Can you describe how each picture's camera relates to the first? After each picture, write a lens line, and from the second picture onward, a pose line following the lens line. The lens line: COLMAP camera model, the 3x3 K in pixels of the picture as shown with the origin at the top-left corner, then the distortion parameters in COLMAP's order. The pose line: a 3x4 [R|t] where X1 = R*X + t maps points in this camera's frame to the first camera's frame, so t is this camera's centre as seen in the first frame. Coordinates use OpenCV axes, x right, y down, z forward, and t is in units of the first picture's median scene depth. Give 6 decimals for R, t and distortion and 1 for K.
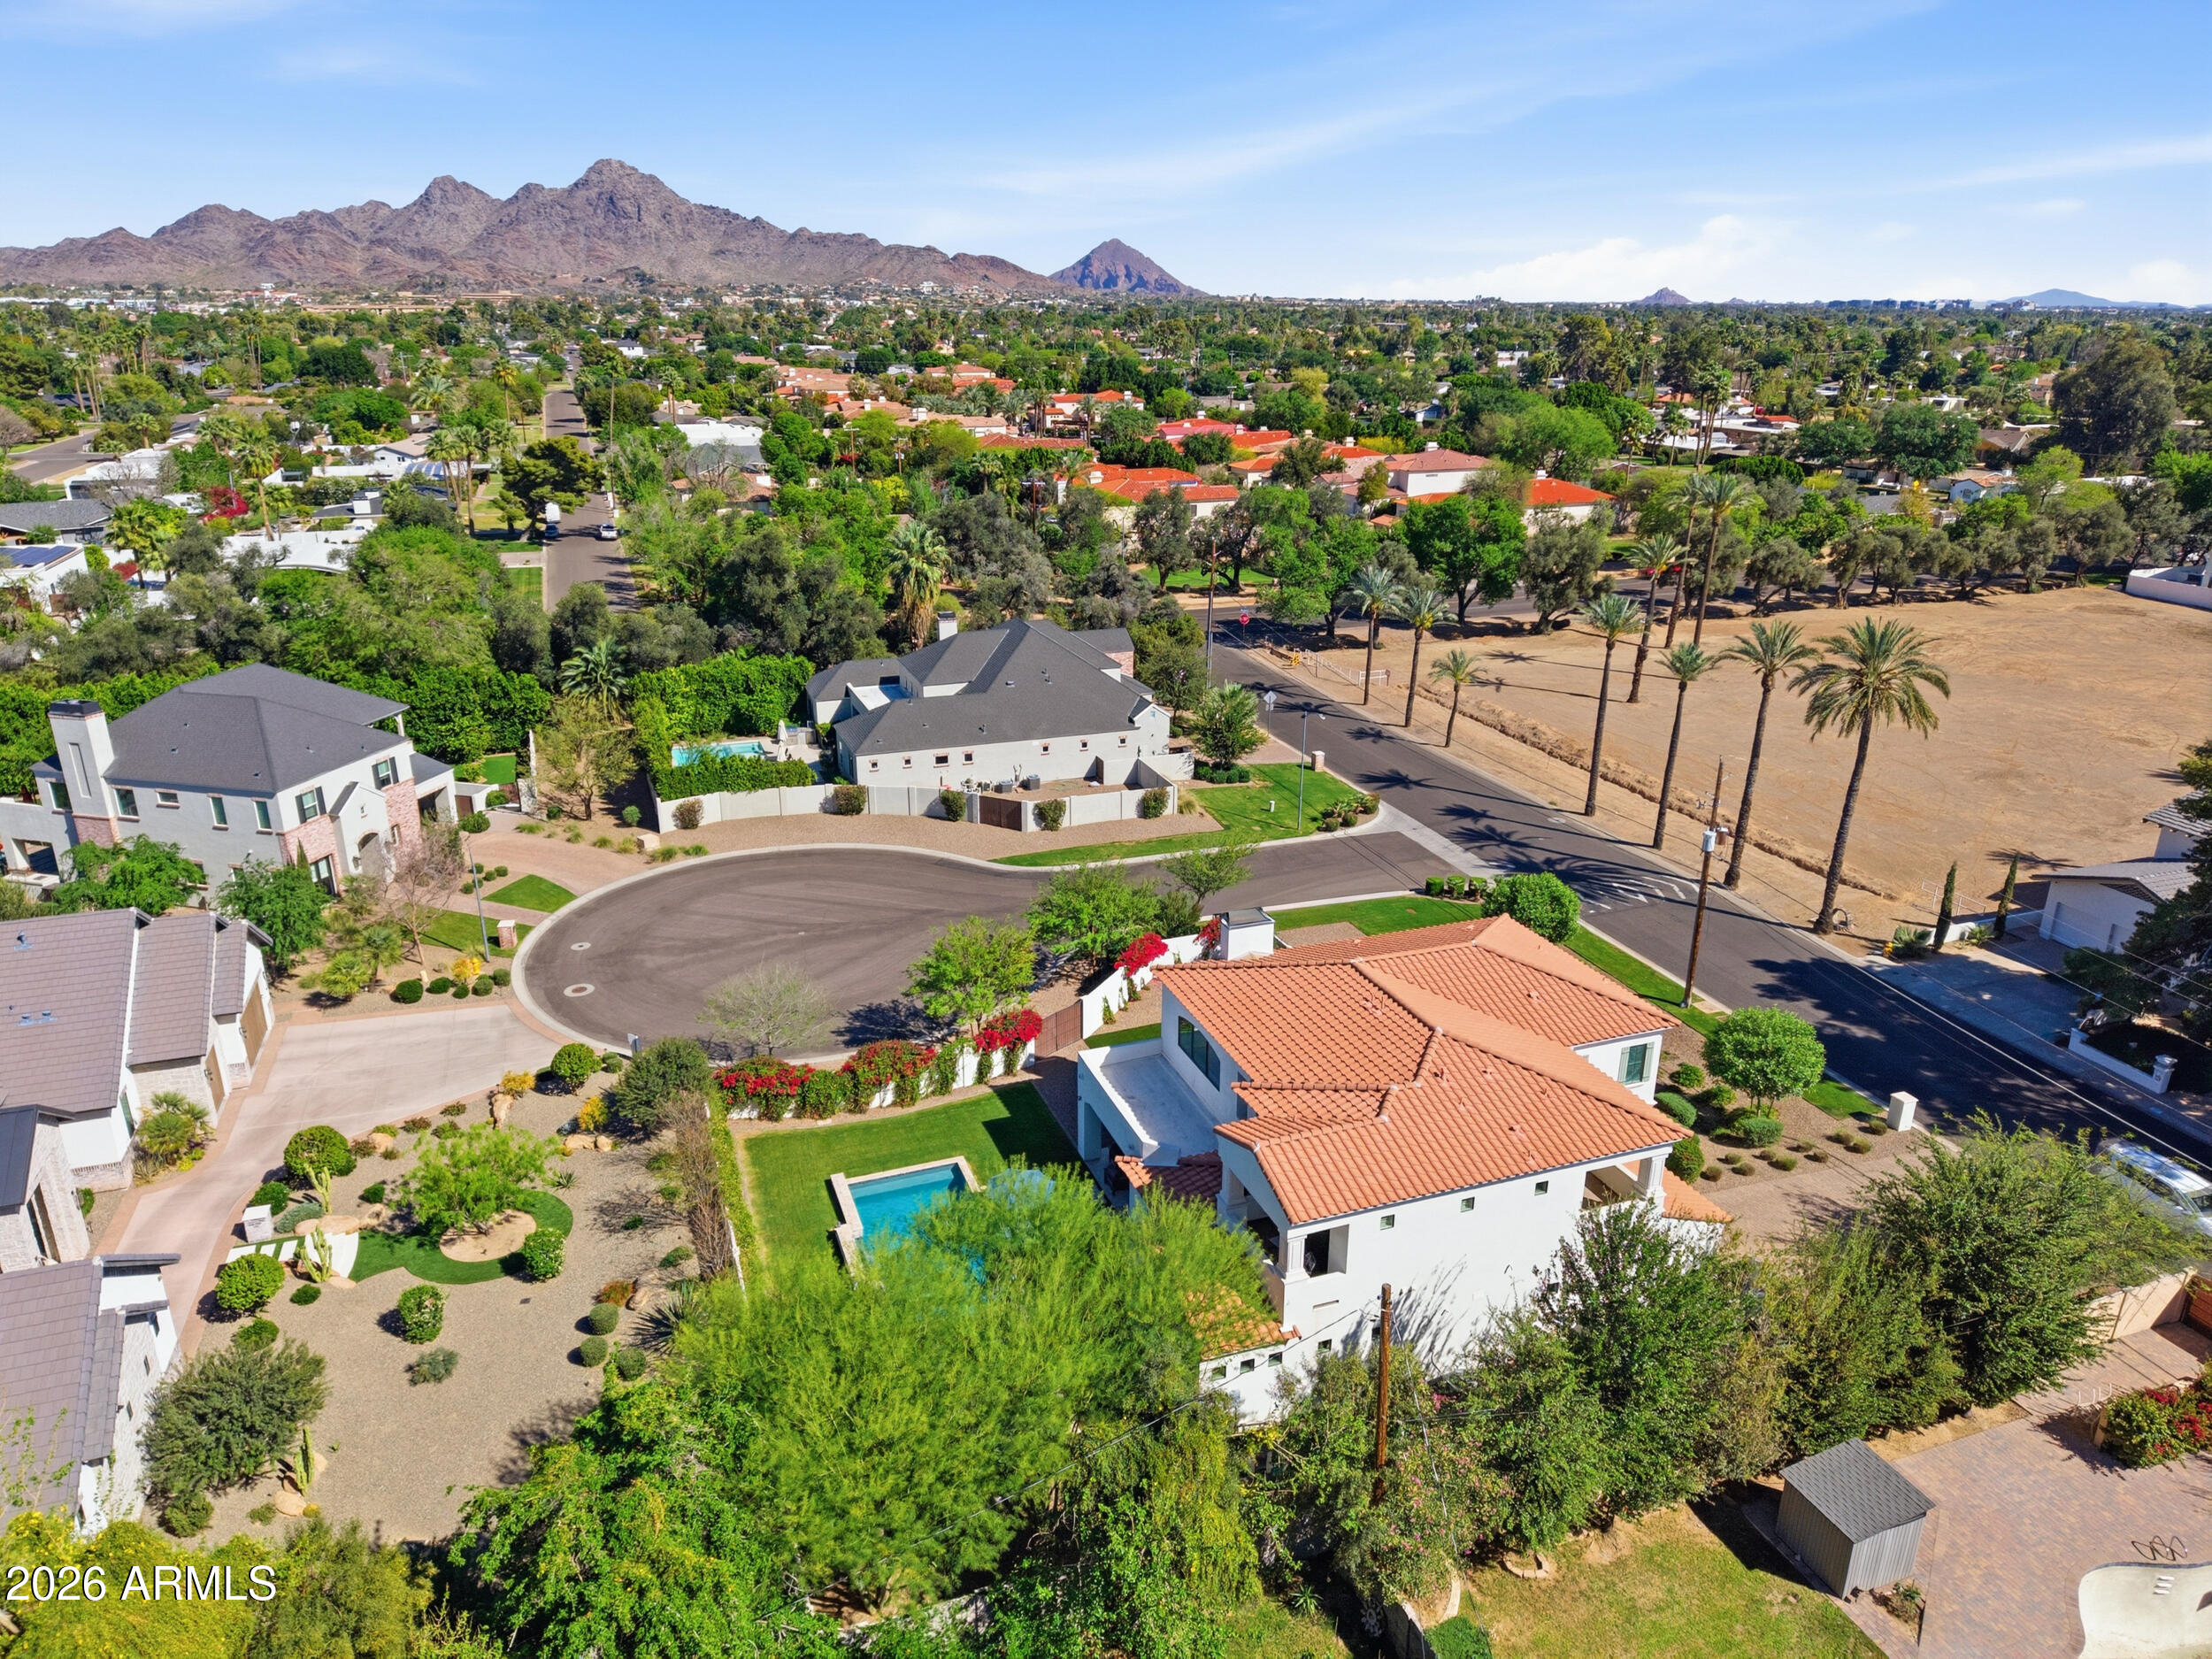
lens RADIAL K [[1407.0, 0, 1143.1], [0, 1407.0, 913.7], [0, 0, 1]] dist [0.076549, -0.141948]
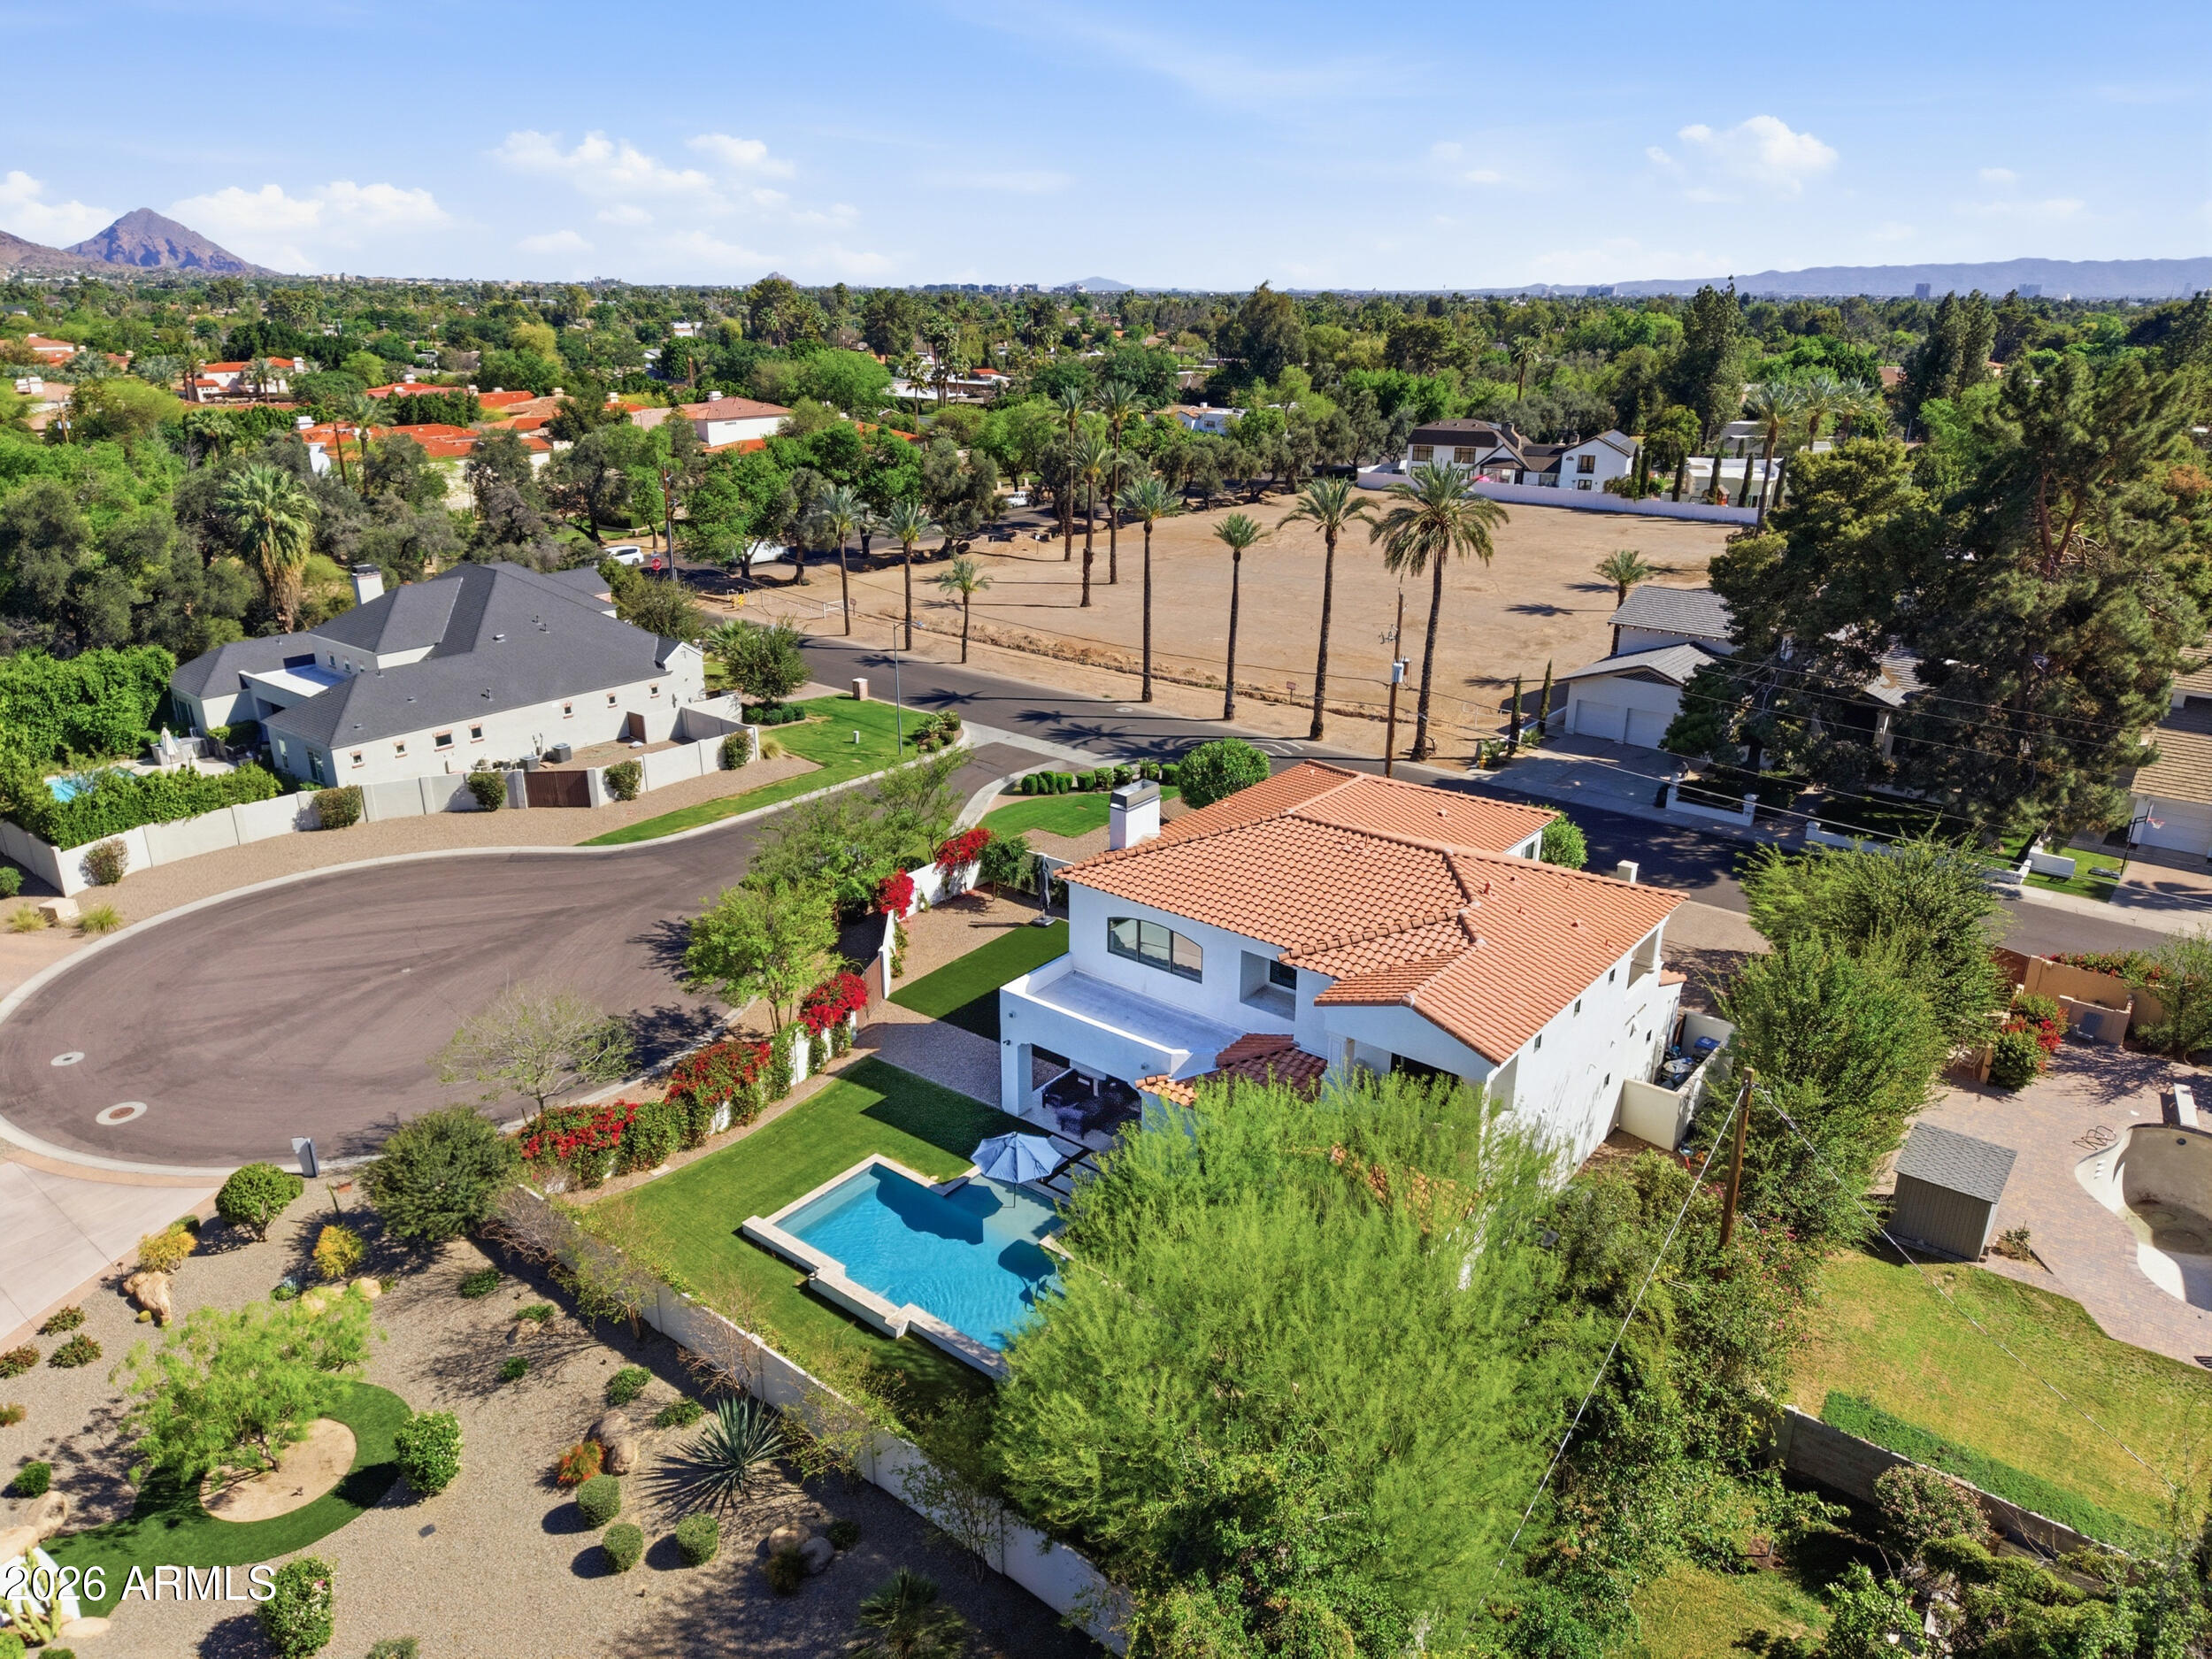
lens RADIAL K [[1406.4, 0, 1112.7], [0, 1406.4, 920.4], [0, 0, 1]] dist [-0.000327, -0.004263]
pose [[0.858294, -0.208042, 0.469095, -0.216445], [0.199862, 0.977474, 0.067824, 0.010037], [-0.472638, 0.035541, 0.880540, 0.146146]]
